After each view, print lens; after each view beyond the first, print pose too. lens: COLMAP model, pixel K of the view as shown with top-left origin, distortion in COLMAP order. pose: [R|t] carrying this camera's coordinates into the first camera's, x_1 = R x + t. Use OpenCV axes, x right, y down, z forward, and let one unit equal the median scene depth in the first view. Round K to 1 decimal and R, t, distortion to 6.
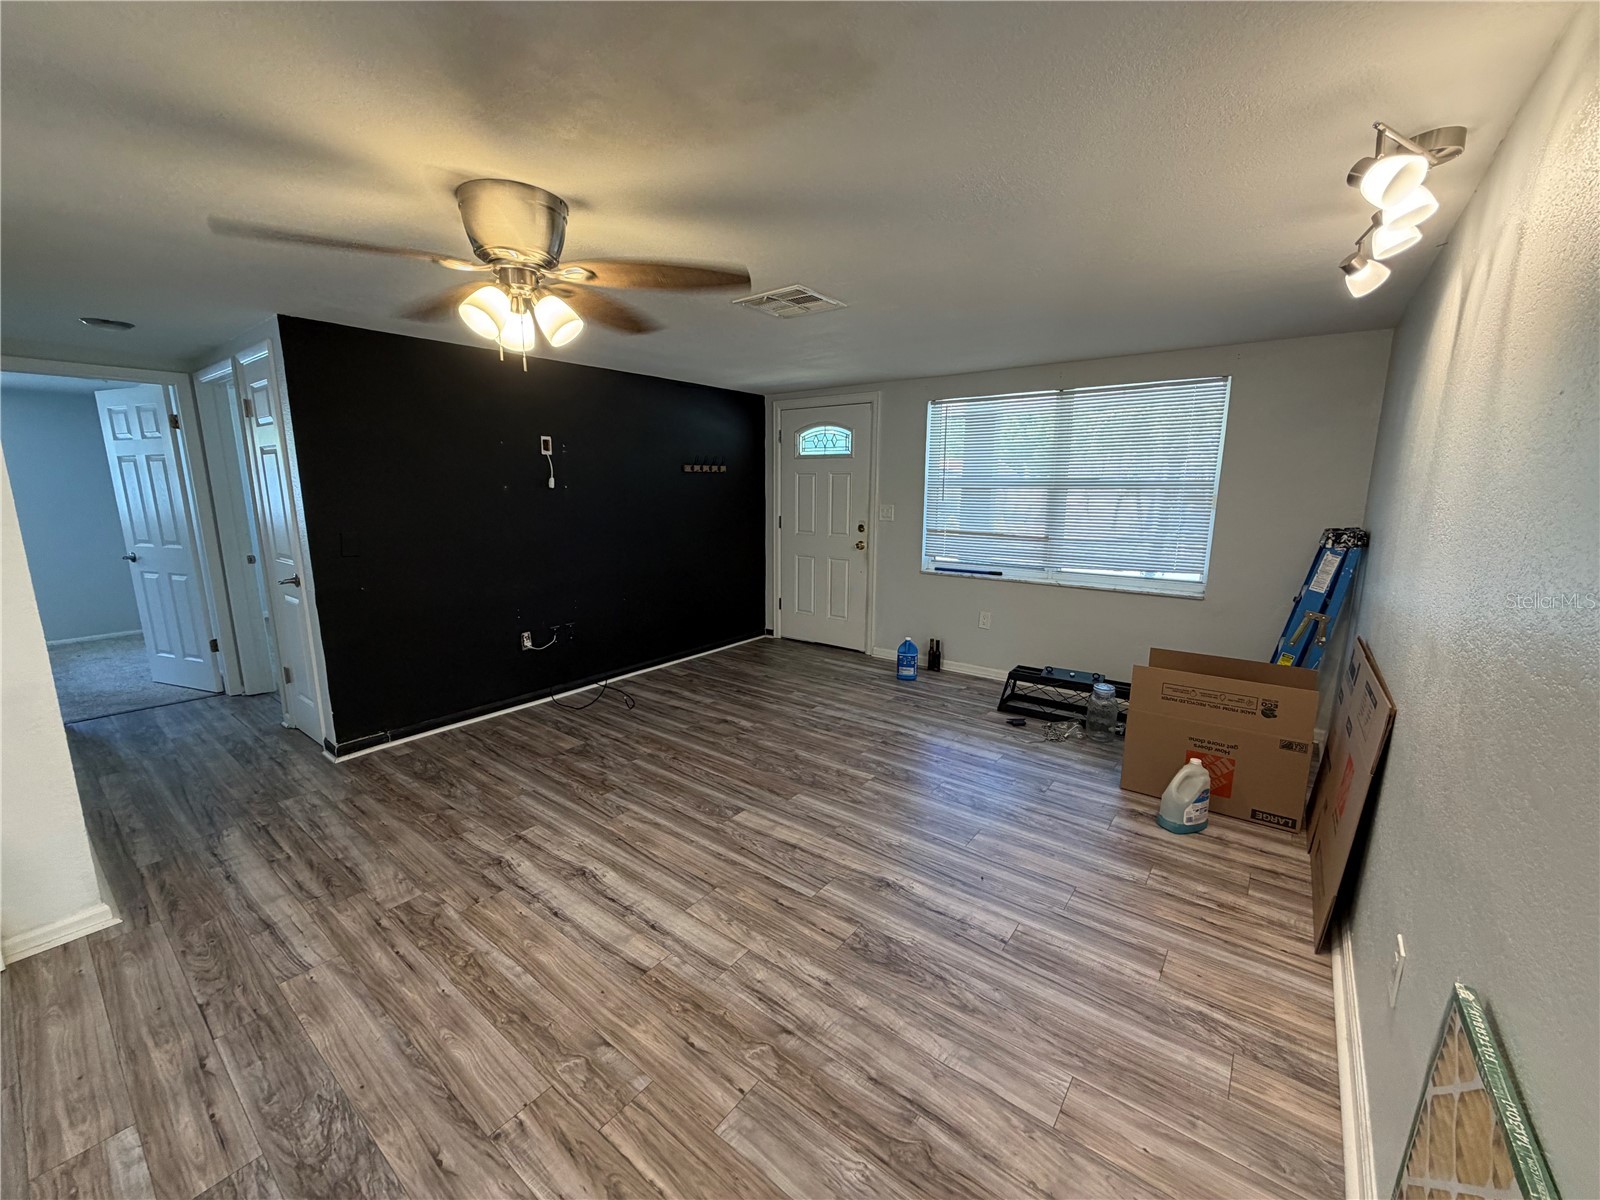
lens RADIAL K [[636.9, 0, 792.9], [0, 636.9, 601.6], [0, 0, 1]] dist [0.000560, -0.000212]
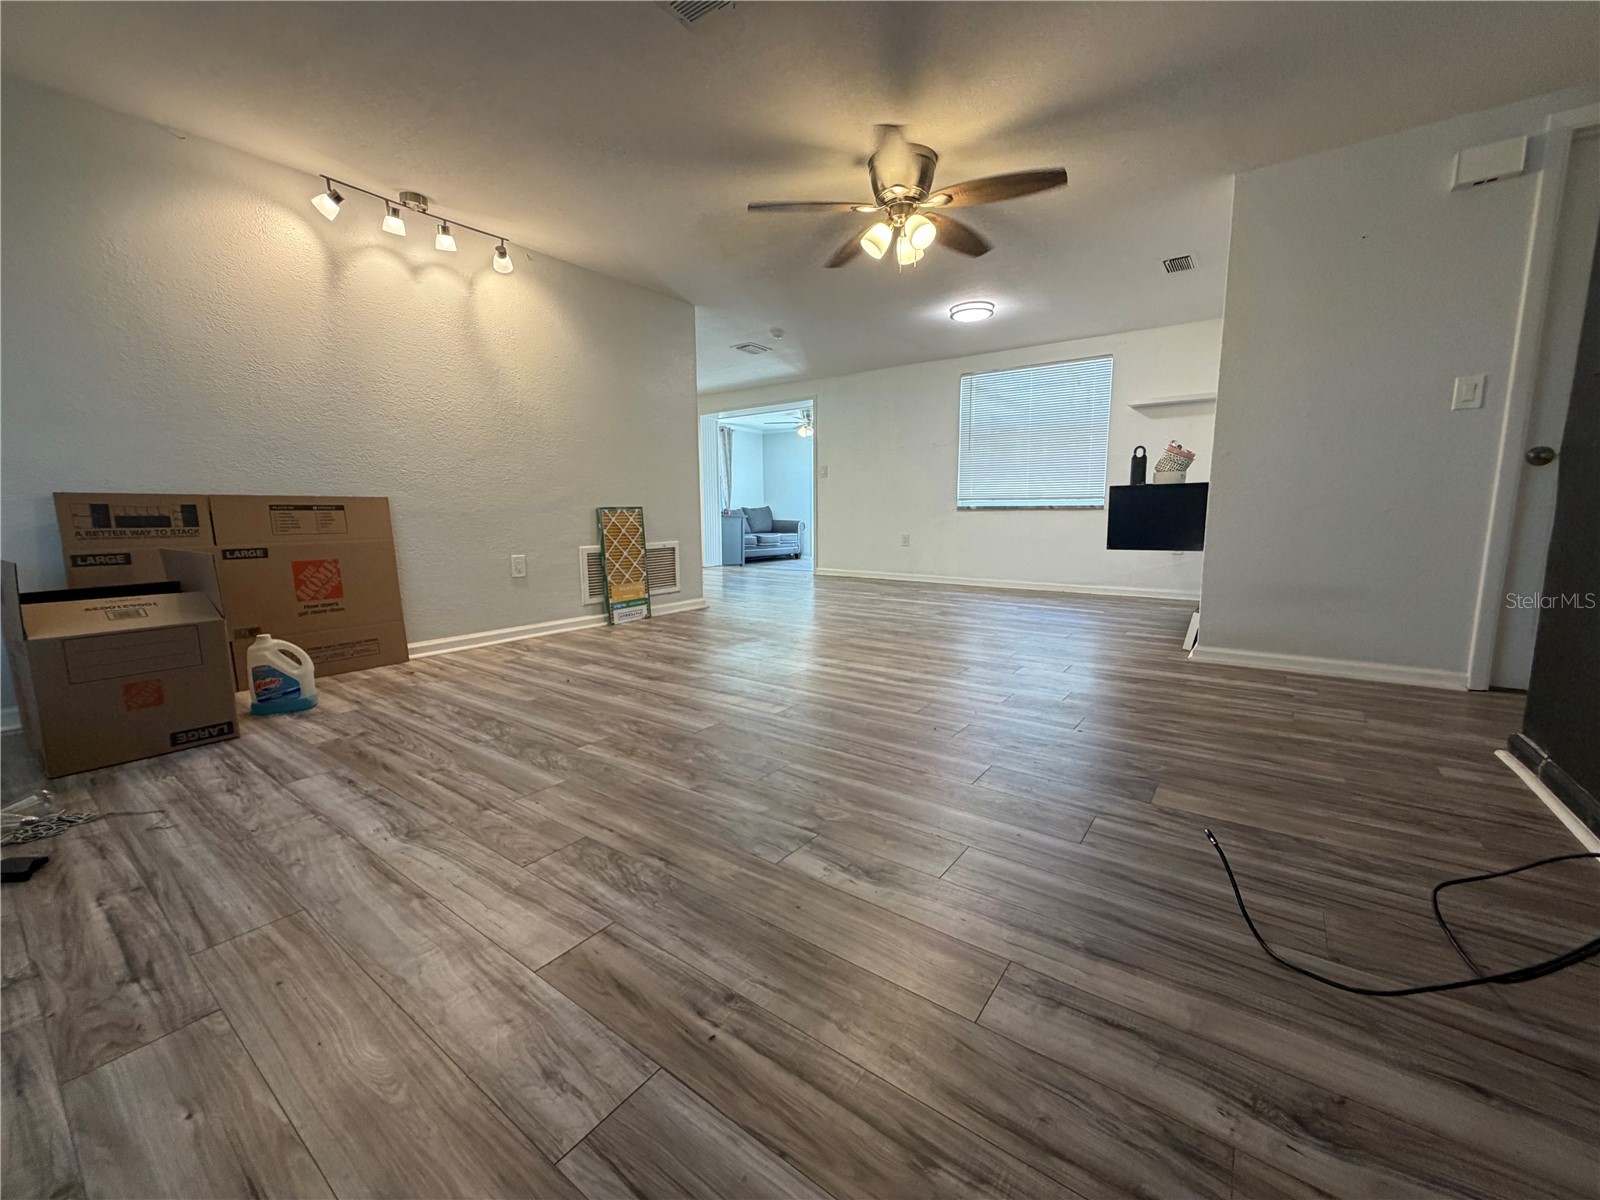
lens RADIAL K [[636.9, 0, 792.9], [0, 636.9, 601.6], [0, 0, 1]] dist [0.000560, -0.000212]
pose [[-0.999545, 0.012677, -0.027357, -0.067512], [0.003270, 0.947544, 0.319608, -0.063376], [0.029974, 0.319373, -0.947155, 1.513092]]
